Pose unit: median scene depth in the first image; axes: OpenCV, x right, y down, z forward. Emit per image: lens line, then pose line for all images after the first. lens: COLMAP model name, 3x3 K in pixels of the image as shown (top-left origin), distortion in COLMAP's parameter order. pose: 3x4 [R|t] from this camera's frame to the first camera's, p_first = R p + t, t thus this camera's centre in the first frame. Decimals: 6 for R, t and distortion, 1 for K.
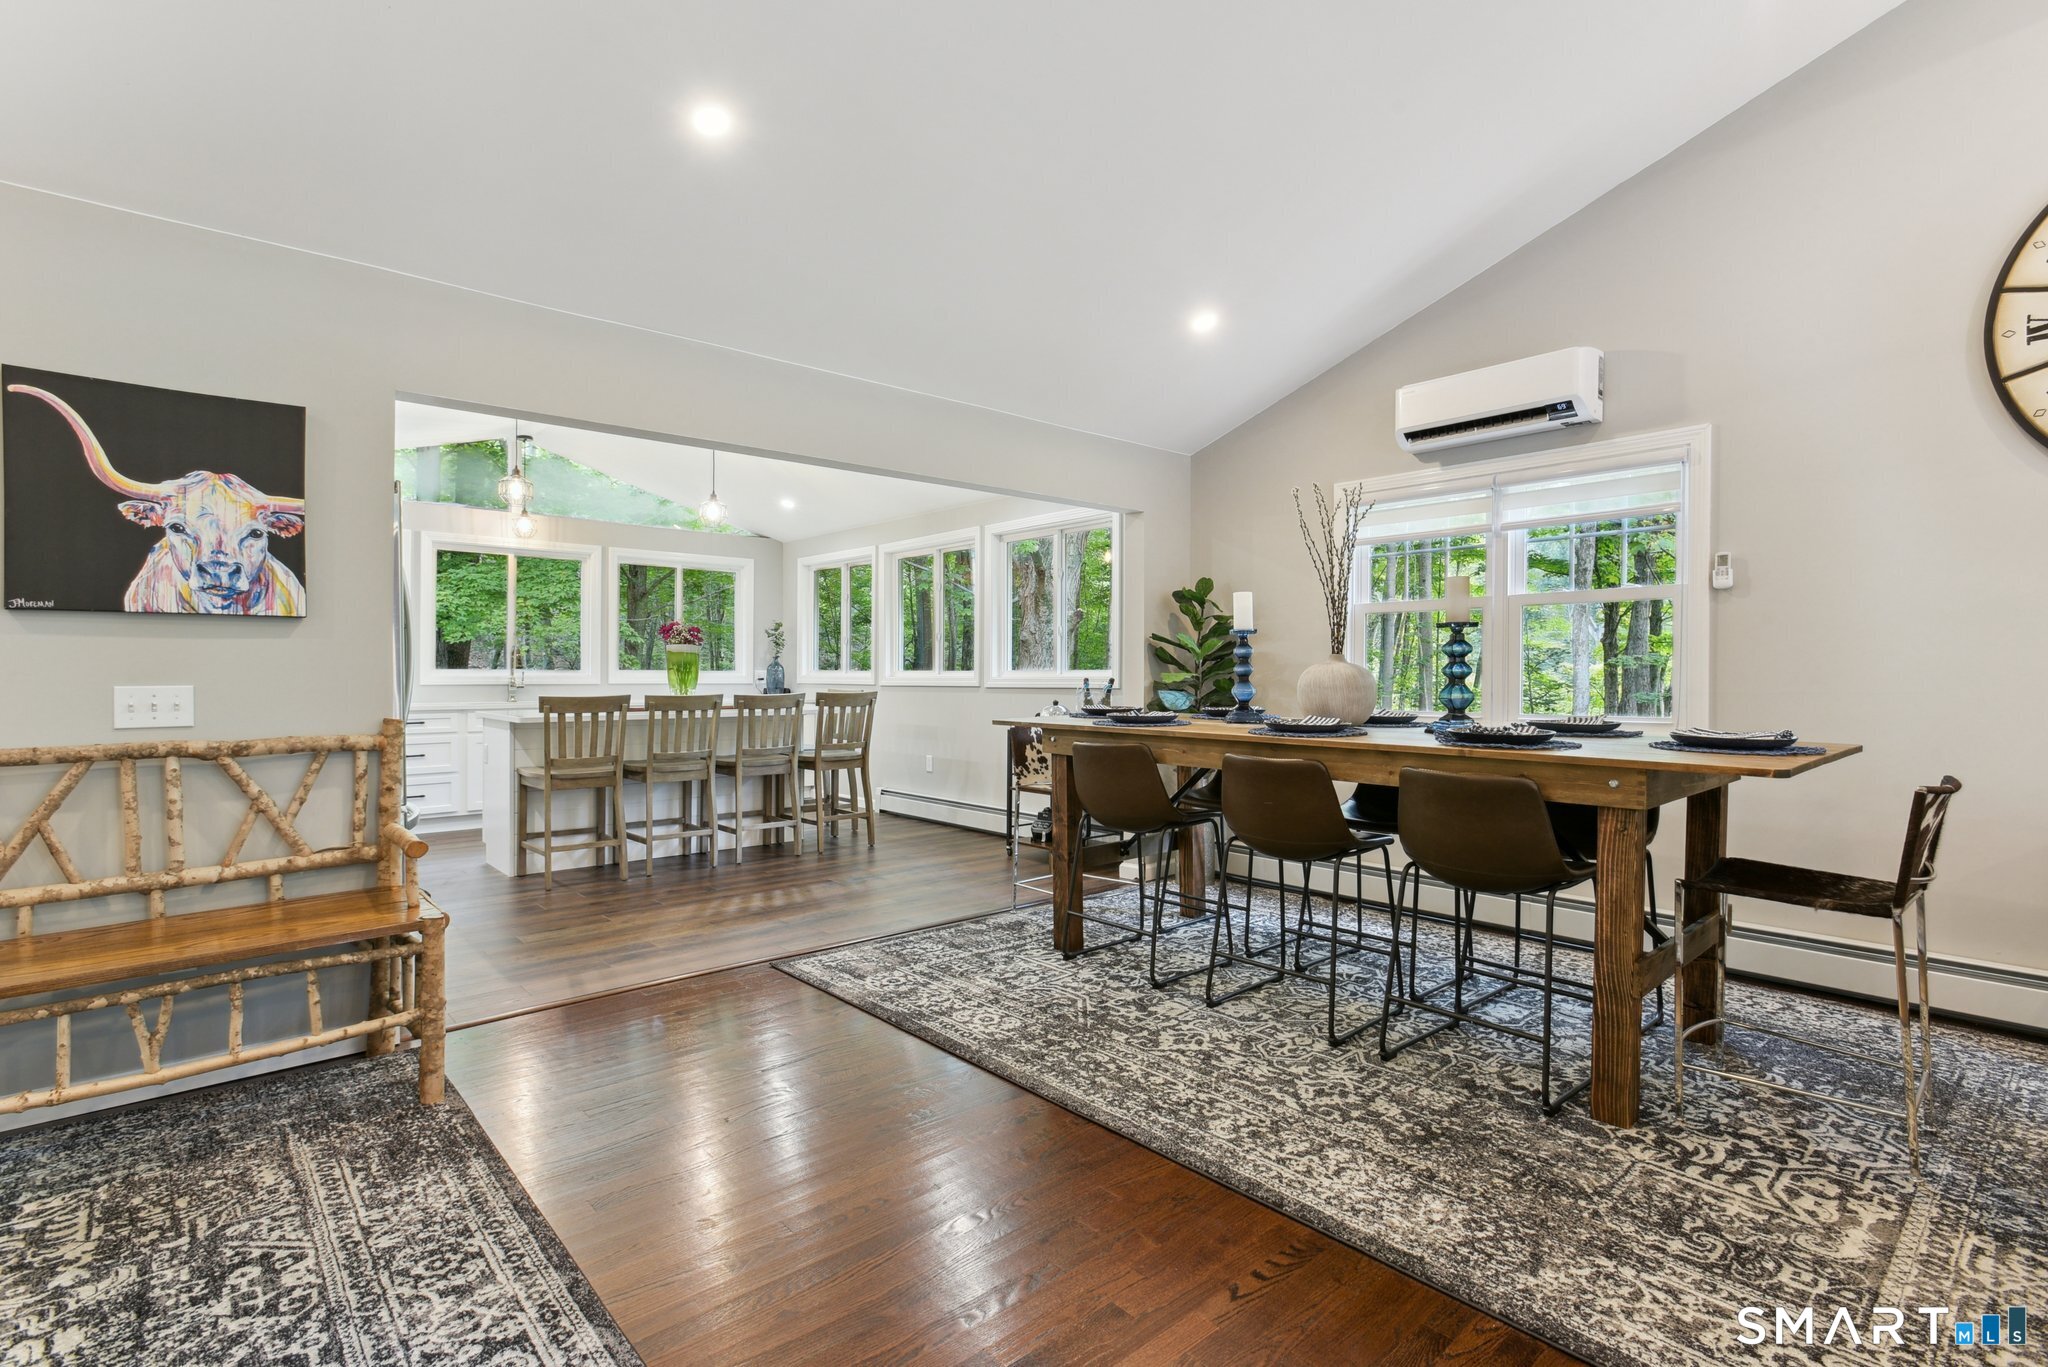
lens RADIAL K [[991.3, 0, 1033.4], [0, 991.3, 675.8], [0, 0, 1]] dist [-0.013223, 0.000348]
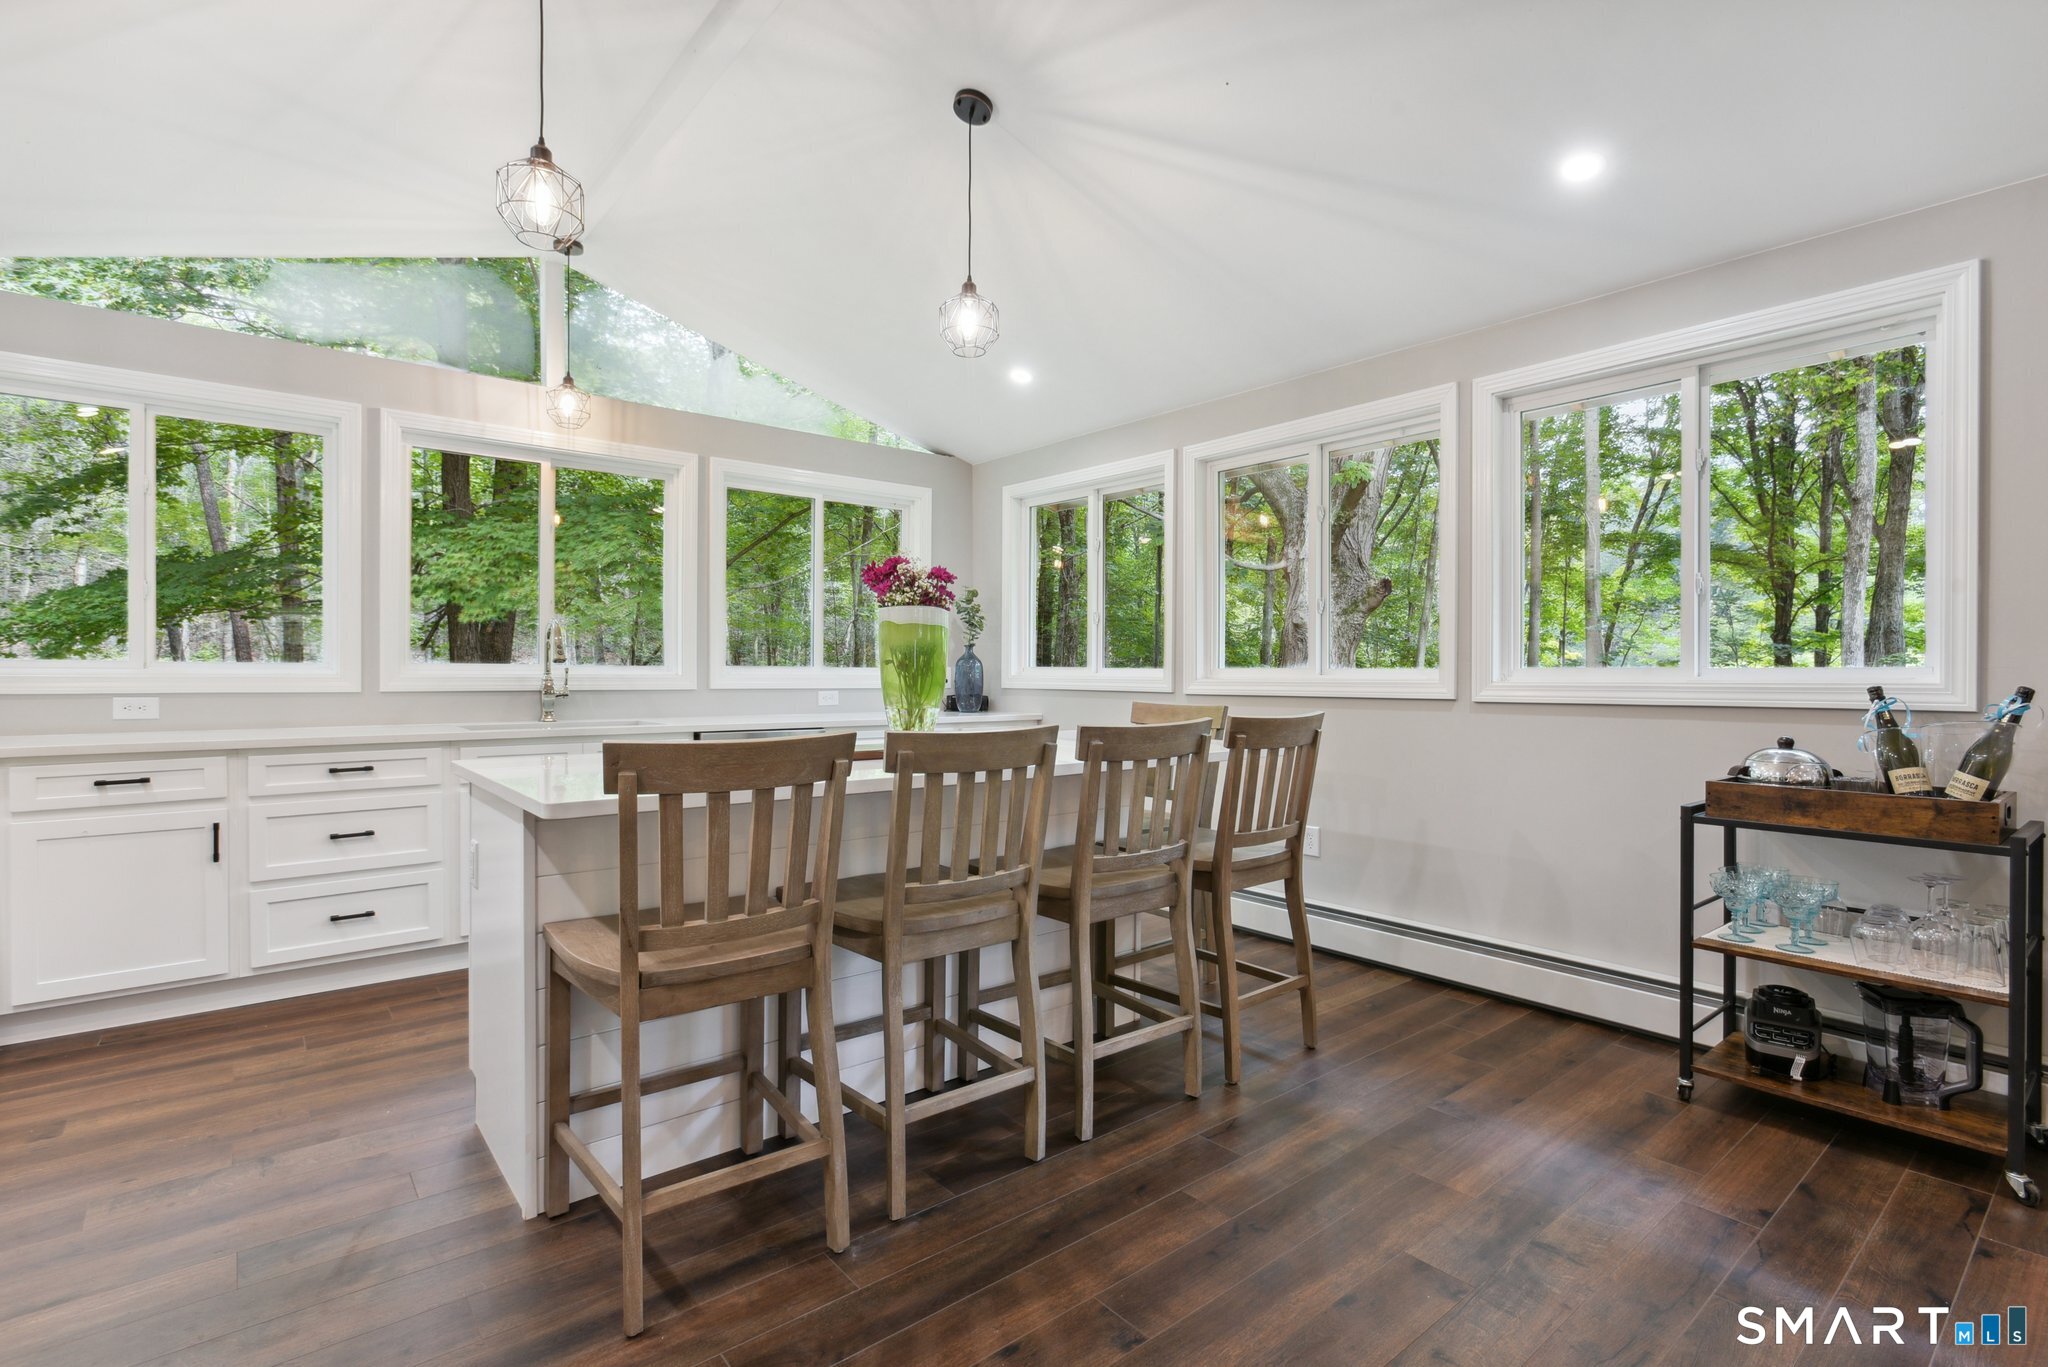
lens RADIAL K [[961.3, 0, 1024.0], [0, 961.3, 683.5], [0, 0, 1]] dist [-0.000930, 0.000329]
pose [[0.999266, 0.003495, -0.038152, -0.253282], [-0.003121, 0.999947, 0.009853, -0.001312], [0.038184, -0.009727, 0.999223, 0.497986]]
